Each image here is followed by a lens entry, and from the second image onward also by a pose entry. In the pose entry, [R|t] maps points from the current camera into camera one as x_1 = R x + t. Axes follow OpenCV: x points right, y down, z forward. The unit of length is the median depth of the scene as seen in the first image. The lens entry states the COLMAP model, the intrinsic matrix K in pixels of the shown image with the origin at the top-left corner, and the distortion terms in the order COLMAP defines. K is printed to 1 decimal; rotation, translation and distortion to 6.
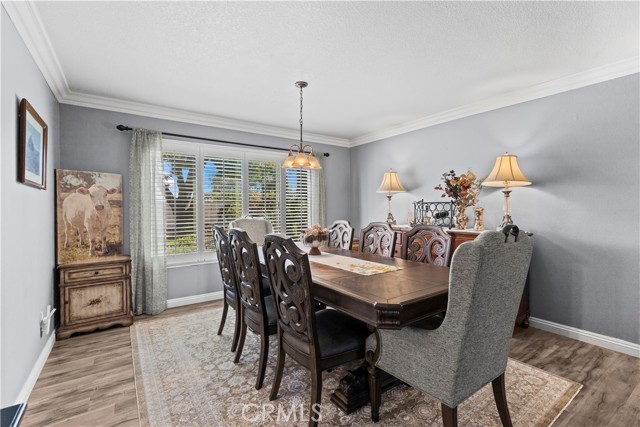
lens RADIAL K [[288.9, 0, 326.0], [0, 288.9, 212.2], [0, 0, 1]] dist [0.004784, 0.000222]
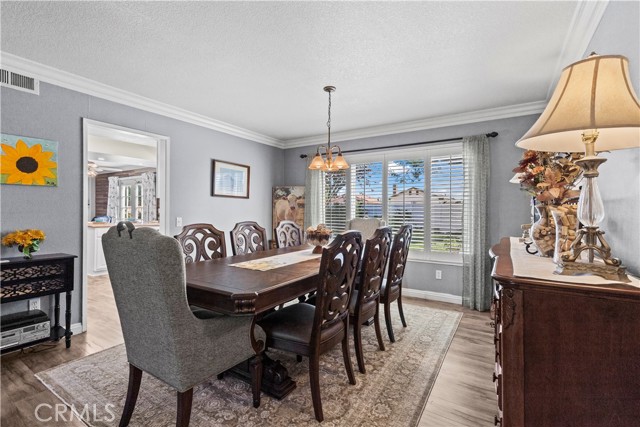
lens RADIAL K [[288.9, 0, 326.0], [0, 288.9, 212.2], [0, 0, 1]] dist [0.004784, 0.000222]
pose [[0.384535, 0.014055, -0.923003, 0.828826], [-0.019960, 0.999777, 0.006908, -0.007519], [0.922894, 0.015767, 0.384730, 0.567698]]
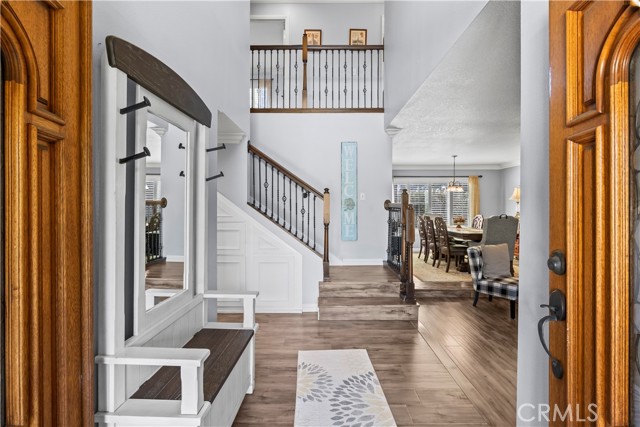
lens RADIAL K [[300.2, 0, 309.6], [0, 300.2, 208.0], [0, 0, 1]] dist [0.000015, -0.000025]
pose [[0.799320, 0.002995, -0.600898, 0.413106], [-0.008909, 0.999937, -0.006867, 0.005362], [0.600839, 0.010842, 0.799296, -1.535353]]
